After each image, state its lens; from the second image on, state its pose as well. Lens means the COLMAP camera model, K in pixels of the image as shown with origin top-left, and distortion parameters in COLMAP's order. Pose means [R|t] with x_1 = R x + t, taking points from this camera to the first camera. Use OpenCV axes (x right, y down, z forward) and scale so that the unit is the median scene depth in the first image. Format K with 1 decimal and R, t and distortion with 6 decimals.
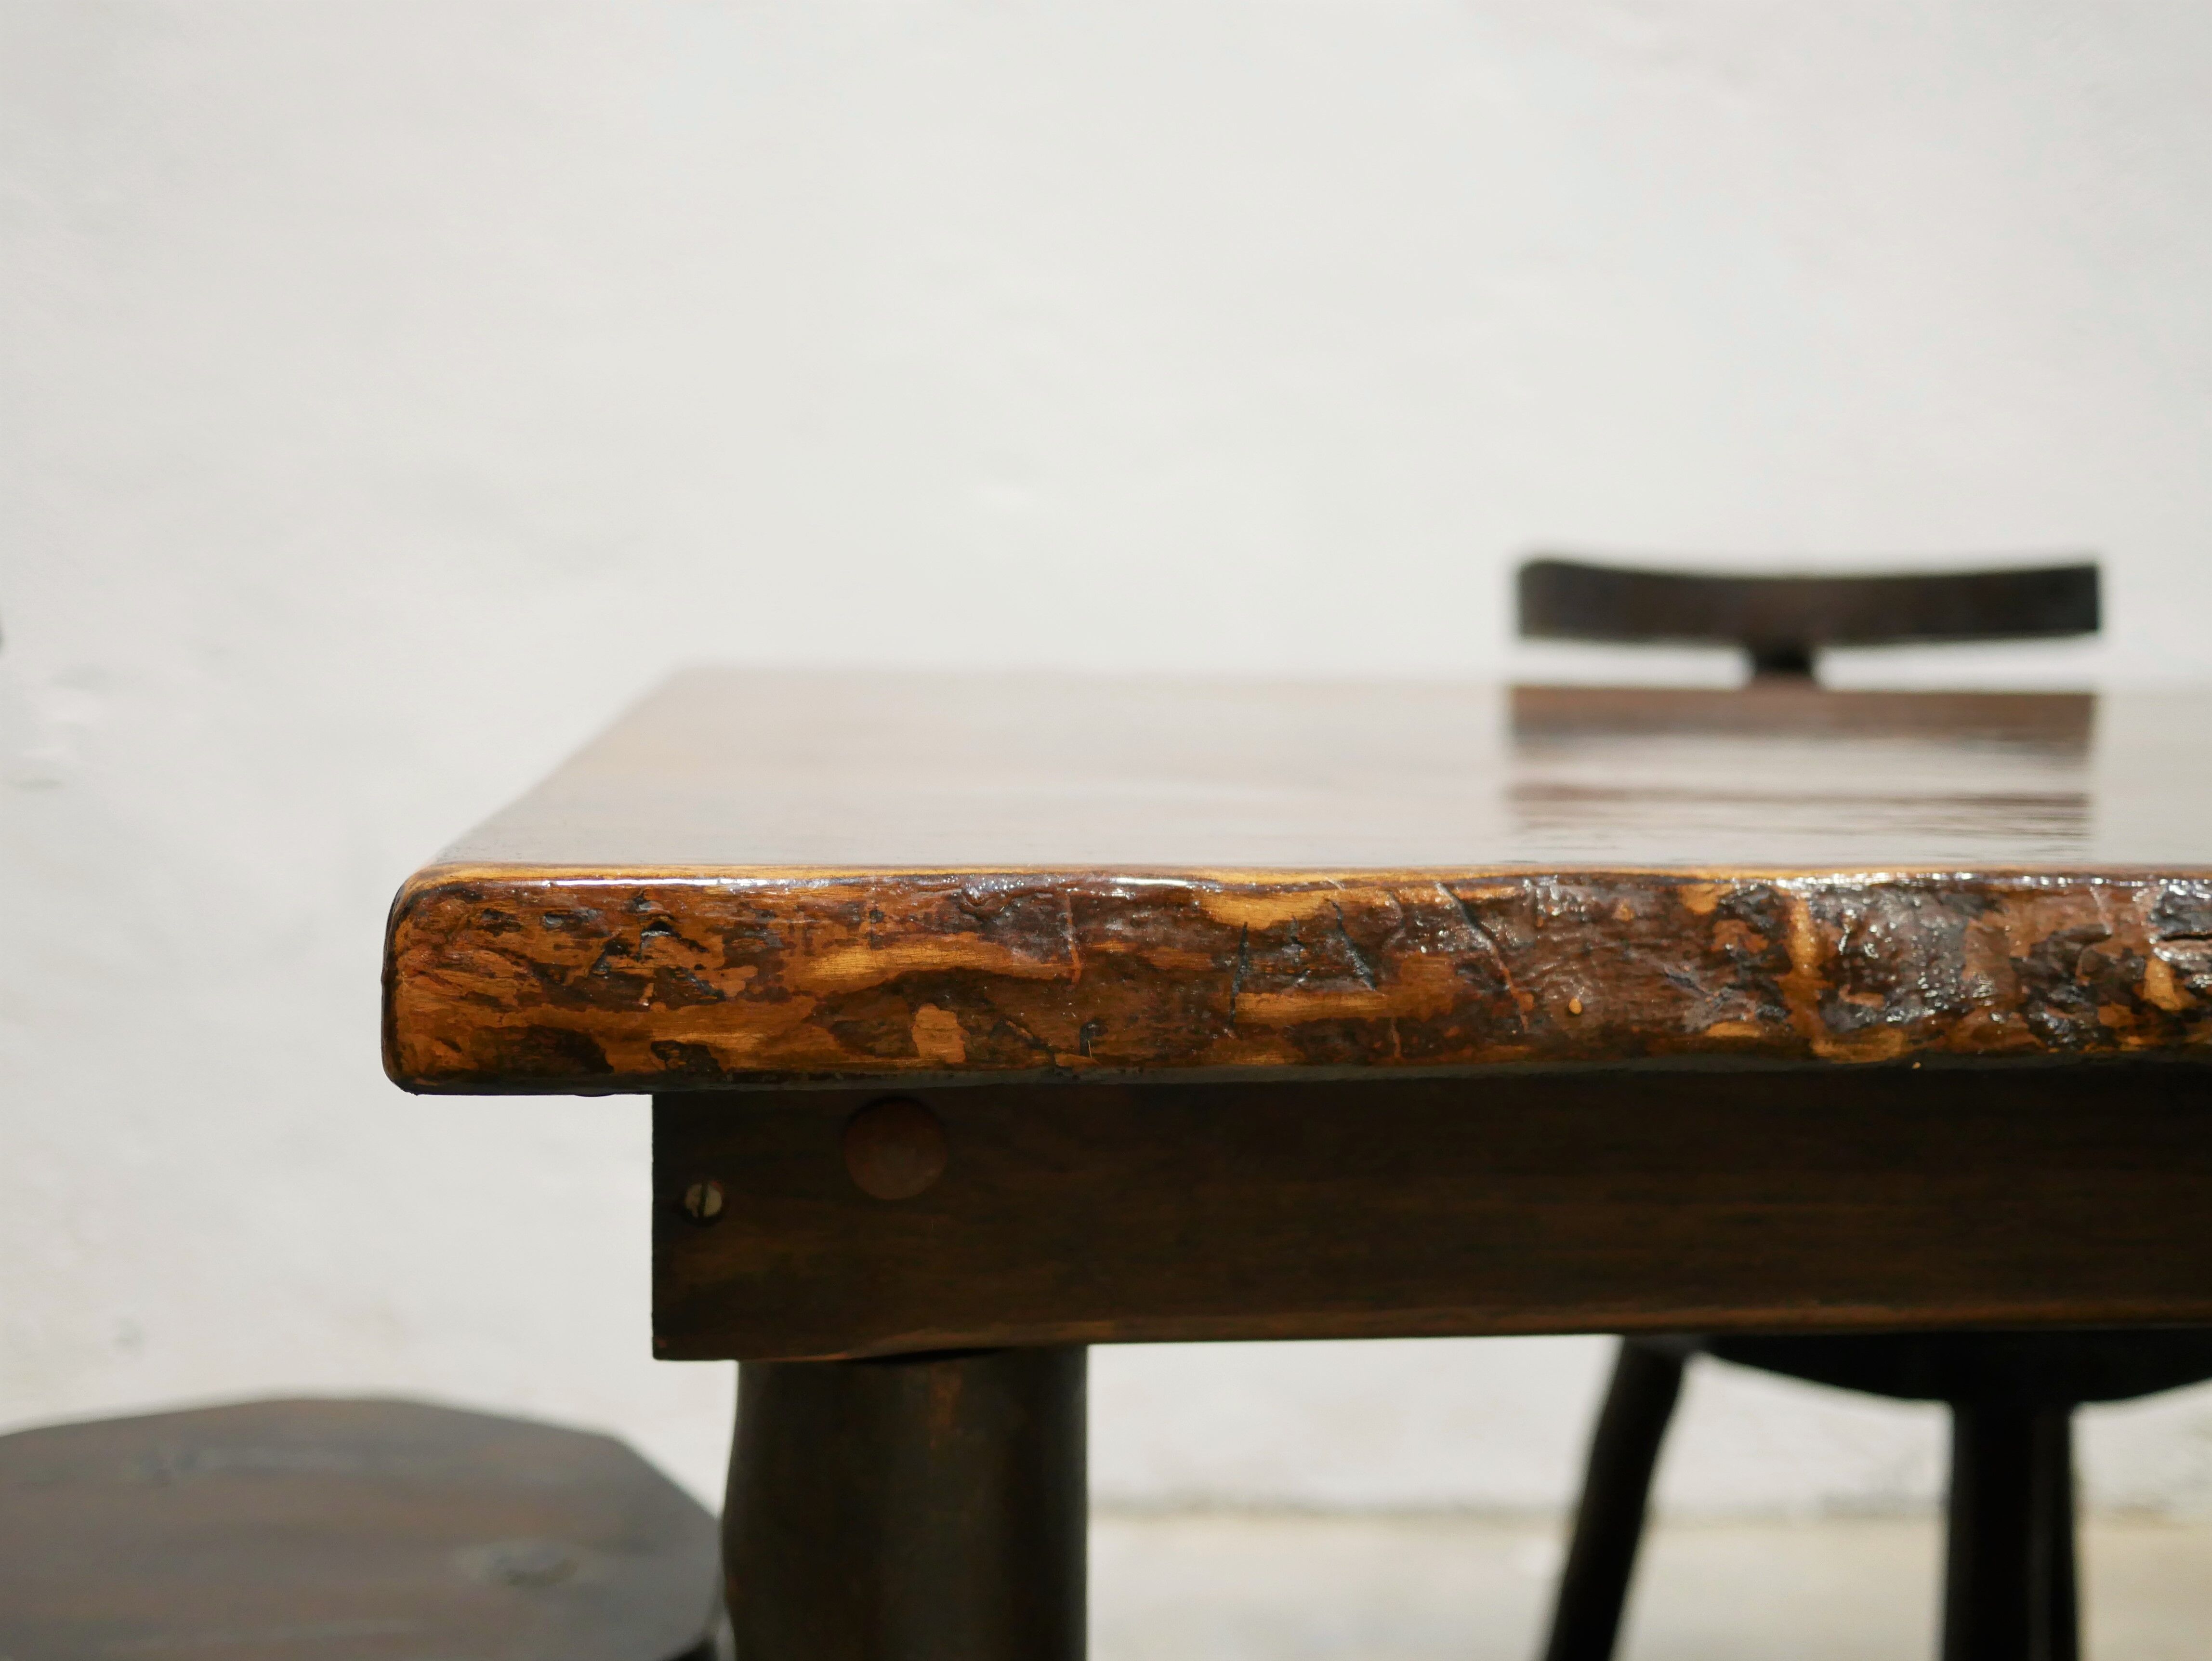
lens RADIAL K [[2501.7, 0, 1109.0], [0, 2501.7, 831.3], [0, 0, 1]] dist [-0.016394, 0.000000]
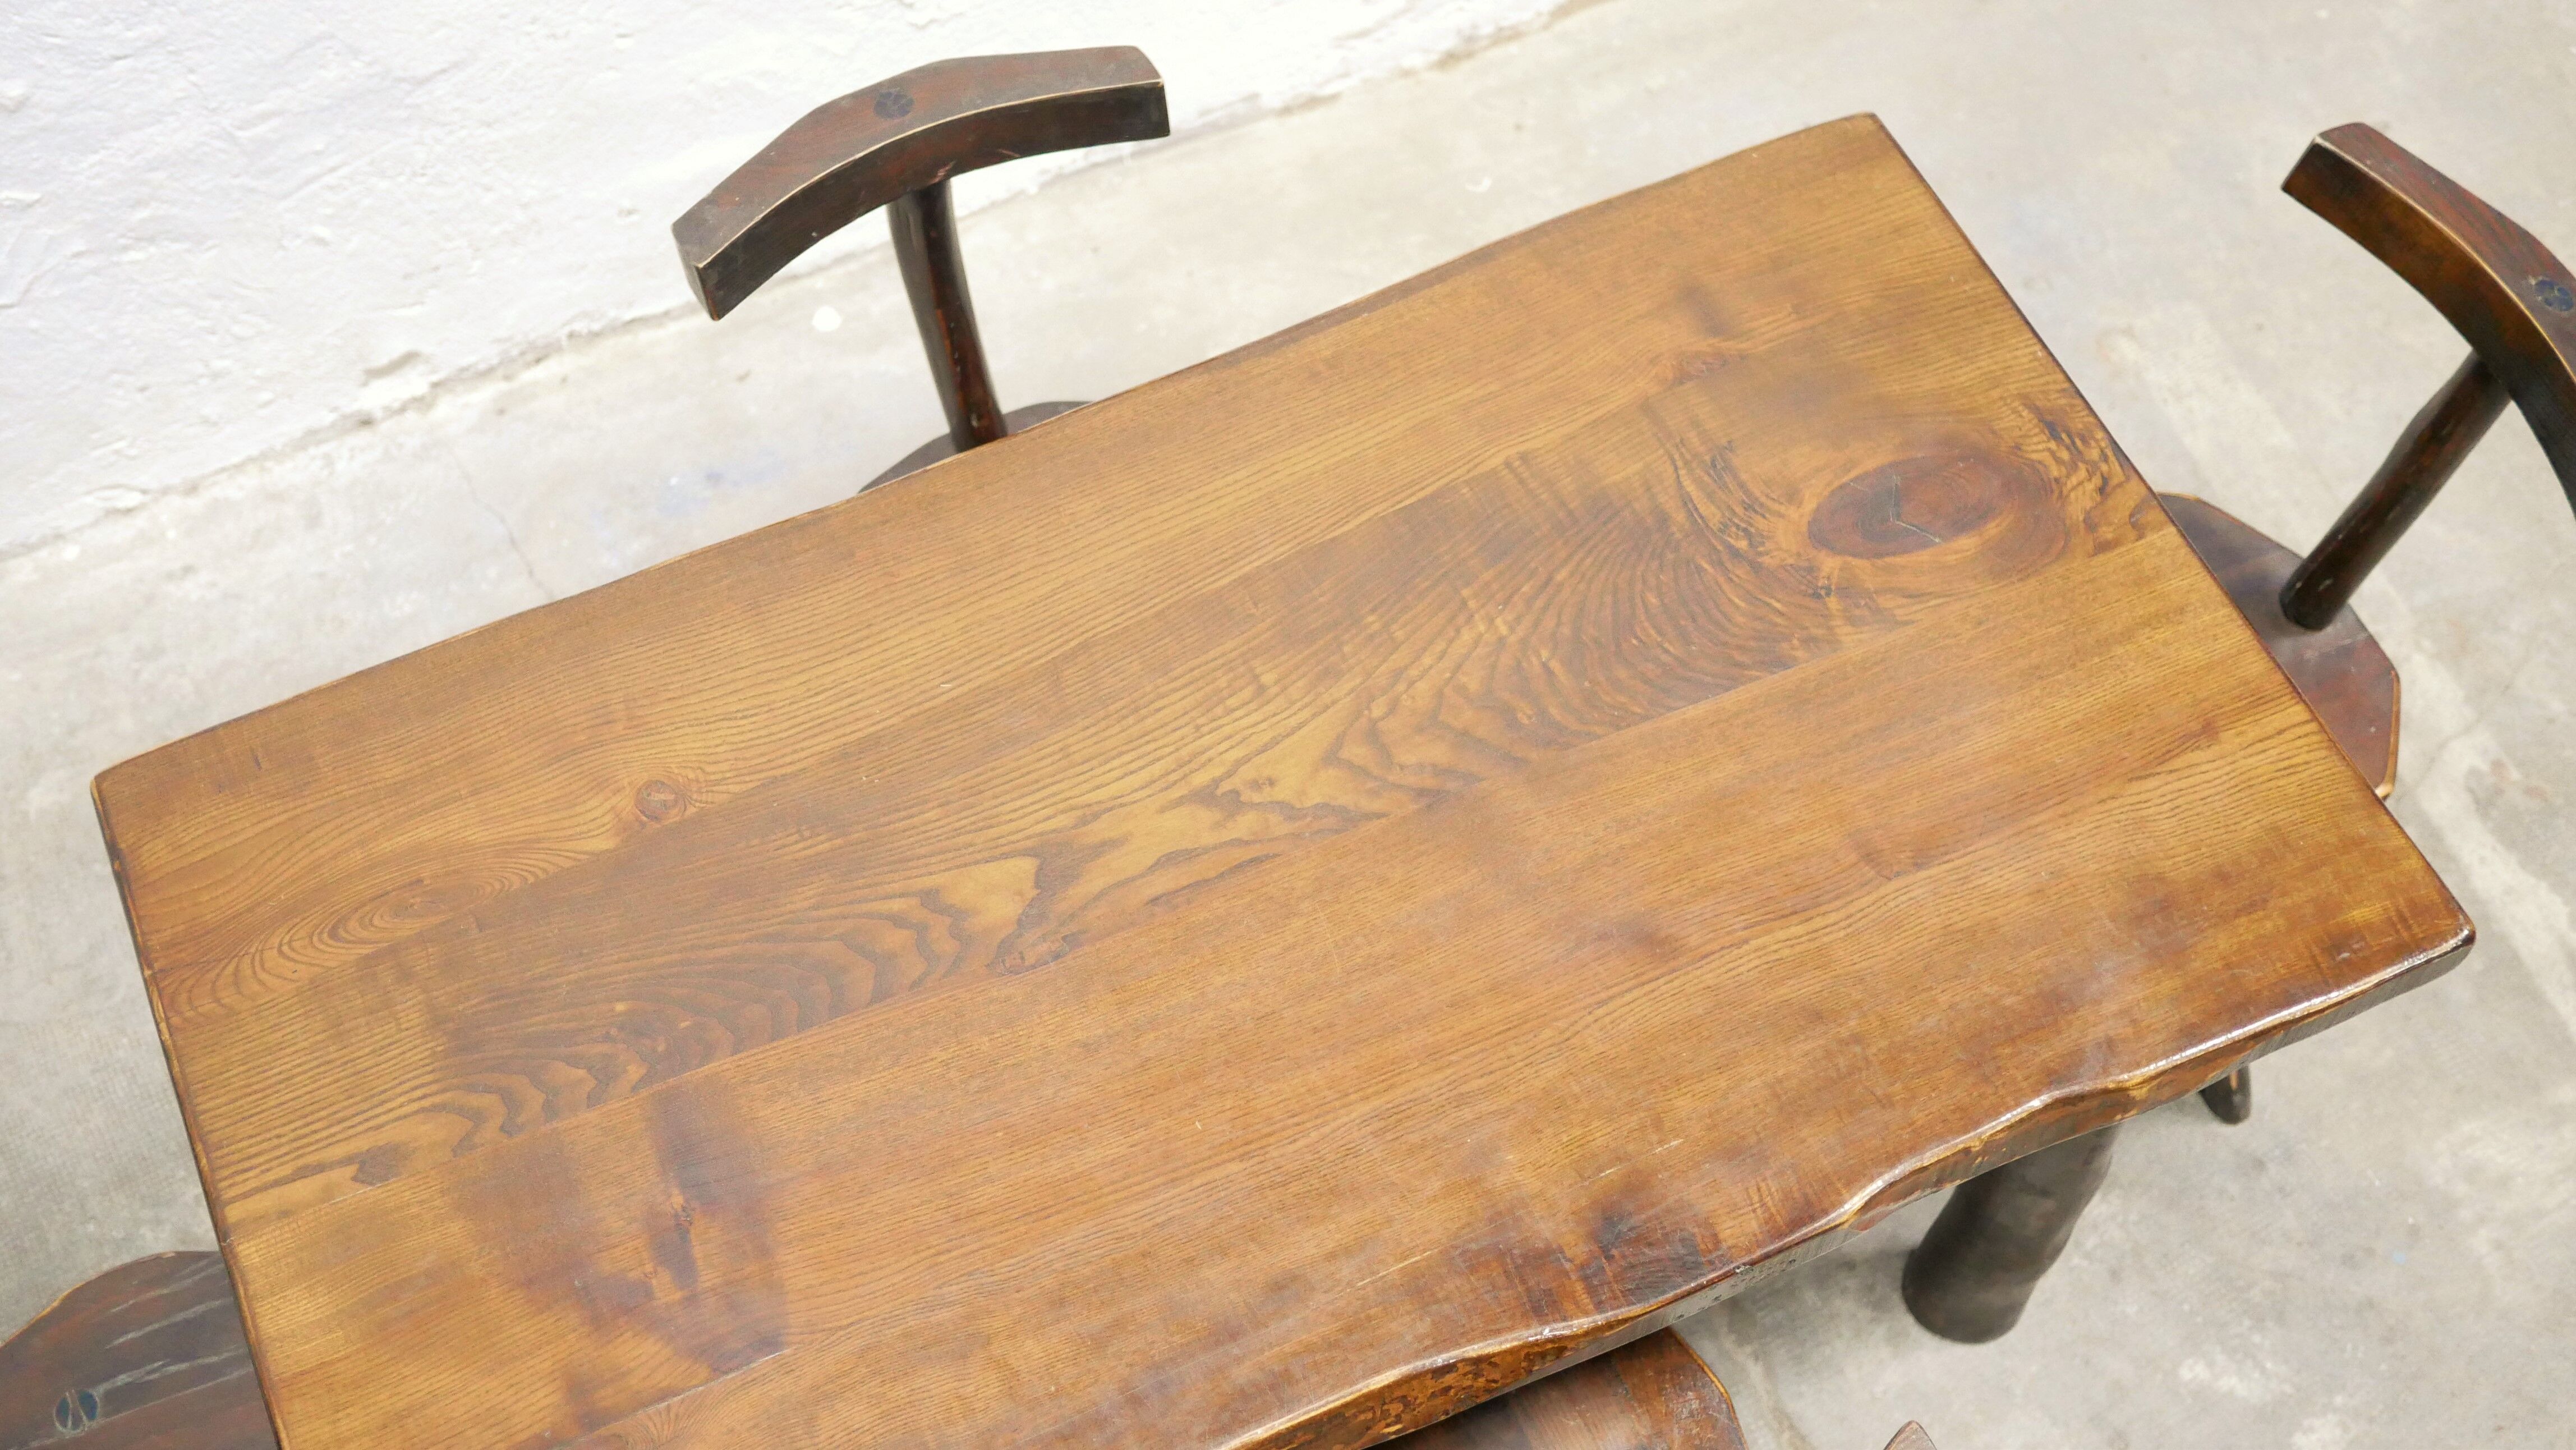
lens RADIAL K [[2911.3, 0, 1293.0], [0, 2911.3, 723.0], [0, 0, 1]] dist [-0.019452, 0.000000]
pose [[0.942376, -0.292617, 0.162180, 0.388124], [0.045444, 0.592230, 0.804486, -2.793540], [-0.331454, -0.750758, 0.571402, -0.080662]]
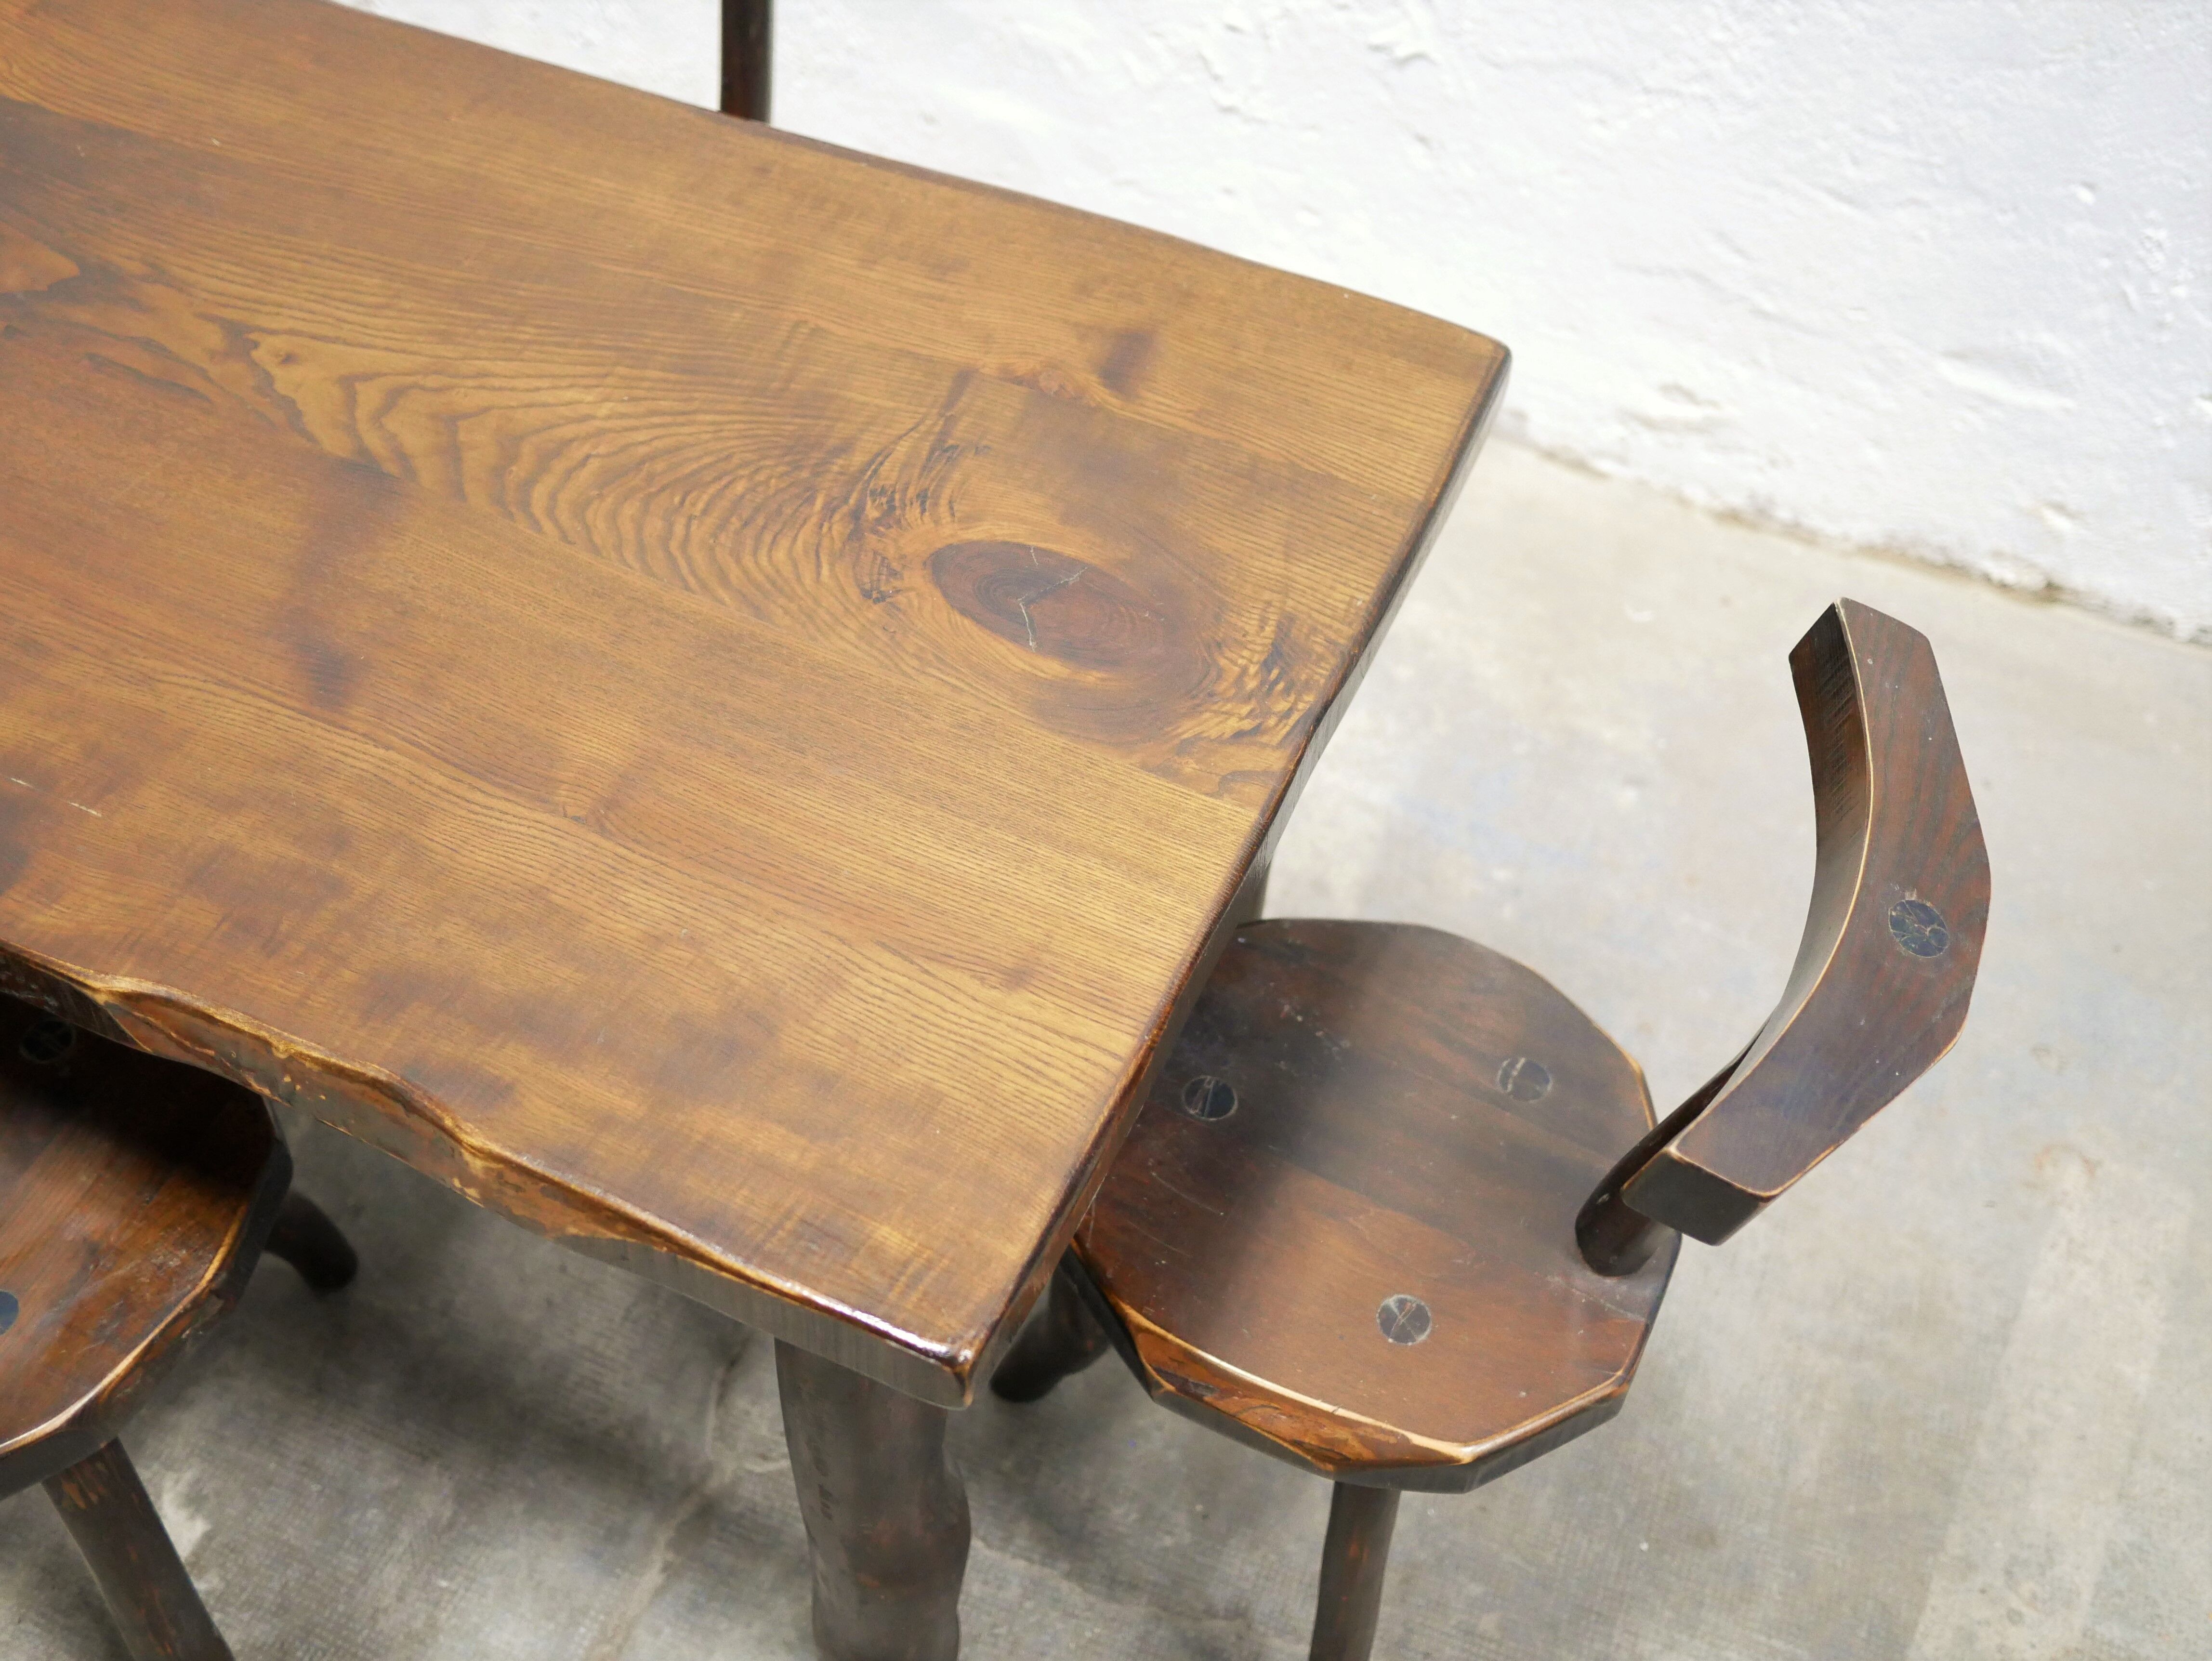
lens RADIAL K [[2501.7, 0, 1108.6], [0, 2501.7, 827.2], [0, 0, 1]] dist [-0.016394, 0.000000]
pose [[0.872957, 0.387460, -0.296346, 2.604959], [-0.082164, 0.715633, 0.693627, -1.595580], [0.480828, -0.581158, 0.656552, 0.201046]]
